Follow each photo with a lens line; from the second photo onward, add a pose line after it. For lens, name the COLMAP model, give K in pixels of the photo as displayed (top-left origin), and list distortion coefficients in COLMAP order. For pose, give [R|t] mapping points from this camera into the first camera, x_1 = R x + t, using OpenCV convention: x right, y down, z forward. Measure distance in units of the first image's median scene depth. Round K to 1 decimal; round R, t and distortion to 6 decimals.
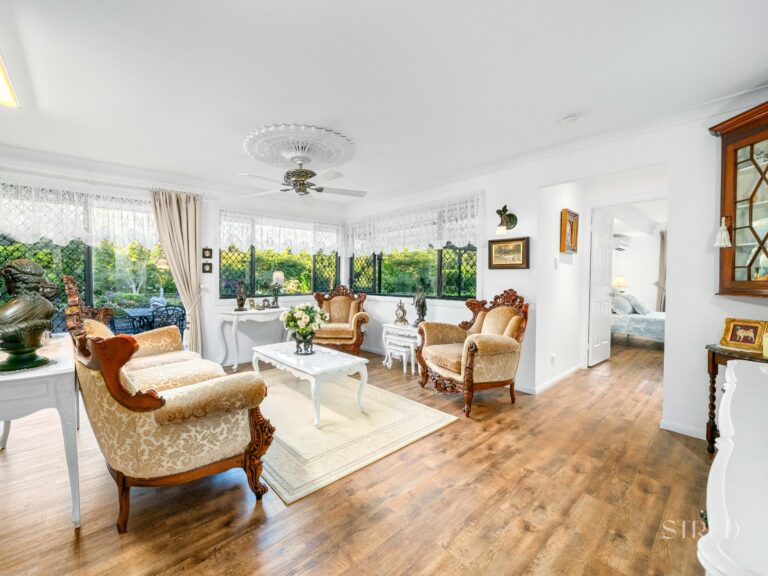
lens RADIAL K [[326.5, 0, 321.7], [0, 326.5, 288.0], [0, 0, 1]] dist [-0.002259, -0.000348]
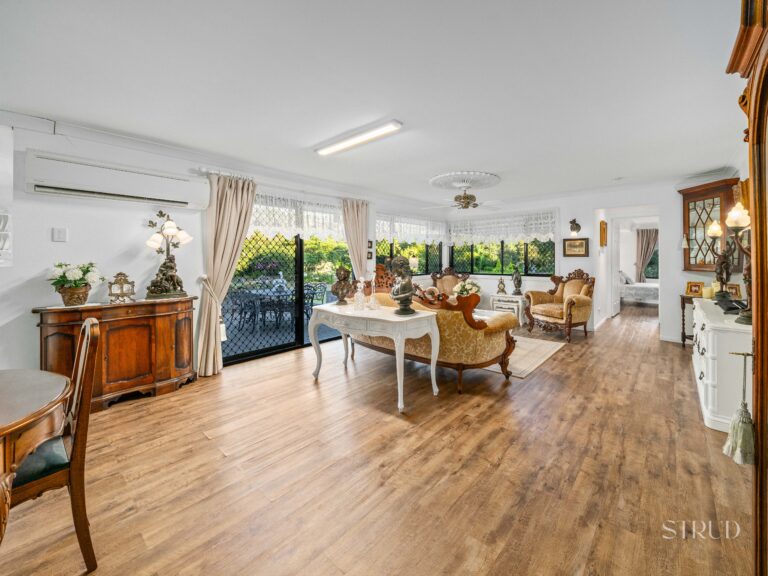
lens RADIAL K [[318.4, 0, 412.6], [0, 318.4, 261.4], [0, 0, 1]] dist [-0.003256, -0.000377]
pose [[0.973764, -0.005592, 0.227490, -0.600375], [0.011220, 0.999662, -0.023454, -0.006653], [-0.227282, 0.025391, 0.973498, -0.377764]]
